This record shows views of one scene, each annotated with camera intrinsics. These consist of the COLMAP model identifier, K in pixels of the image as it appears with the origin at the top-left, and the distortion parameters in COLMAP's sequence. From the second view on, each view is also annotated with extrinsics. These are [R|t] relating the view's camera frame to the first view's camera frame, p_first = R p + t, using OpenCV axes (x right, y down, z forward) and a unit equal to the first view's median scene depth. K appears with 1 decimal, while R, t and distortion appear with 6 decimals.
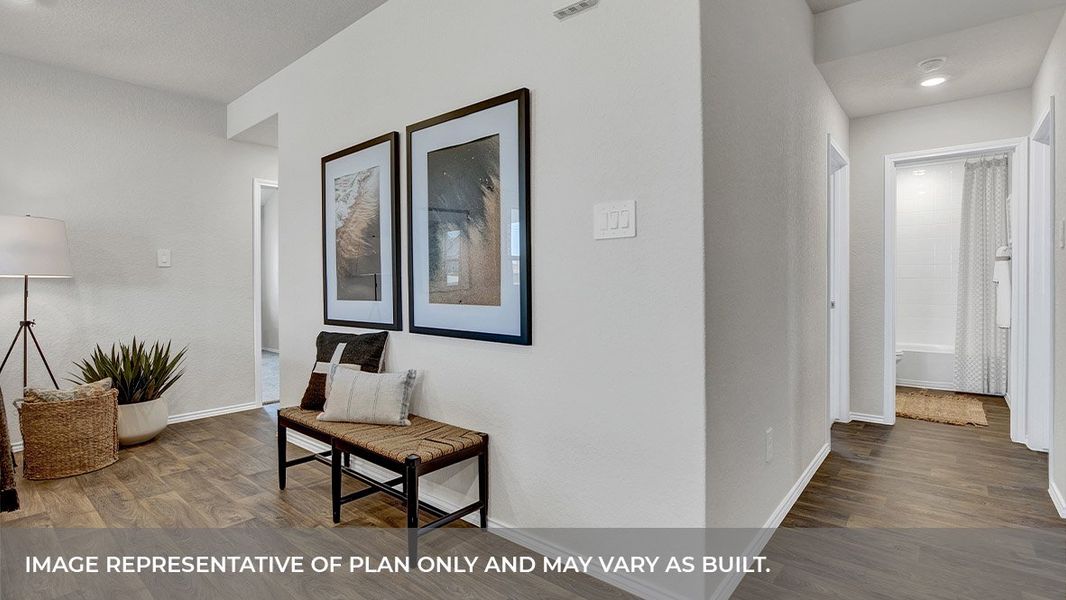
lens RADIAL K [[514.5, 0, 512.6], [0, 514.5, 295.9], [0, 0, 1]] dist [-0.002181, -0.000482]
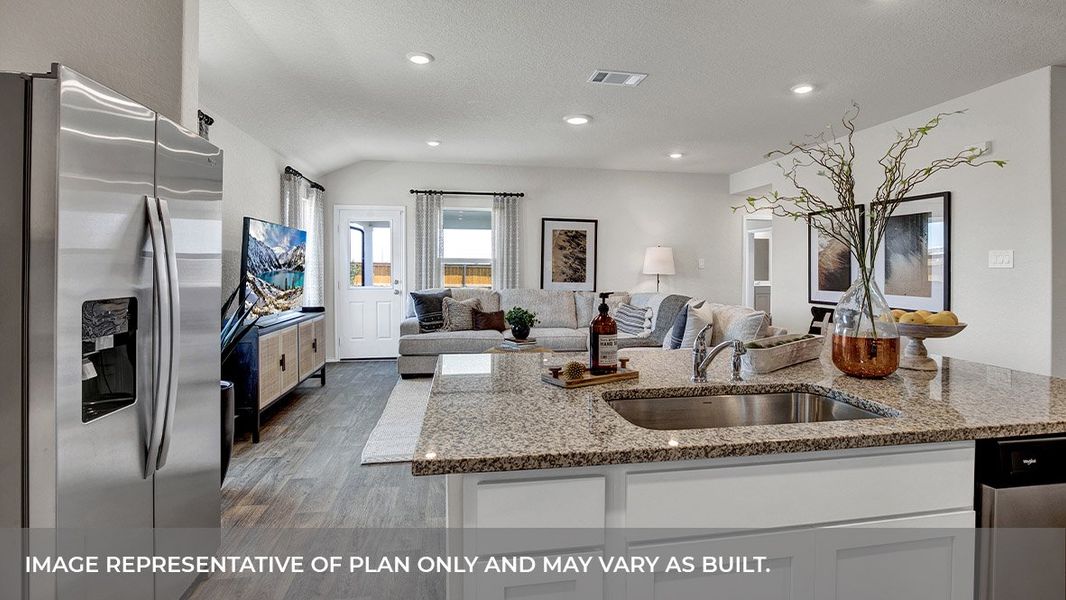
lens RADIAL K [[490.5, 0, 543.6], [0, 490.5, 272.6], [0, 0, 1]] dist [-0.022566, -0.000191]
pose [[0.783396, 0.017090, -0.621288, -0.029778], [-0.026336, 0.999637, -0.005710, -0.021873], [0.620965, 0.020836, 0.783562, -1.117786]]
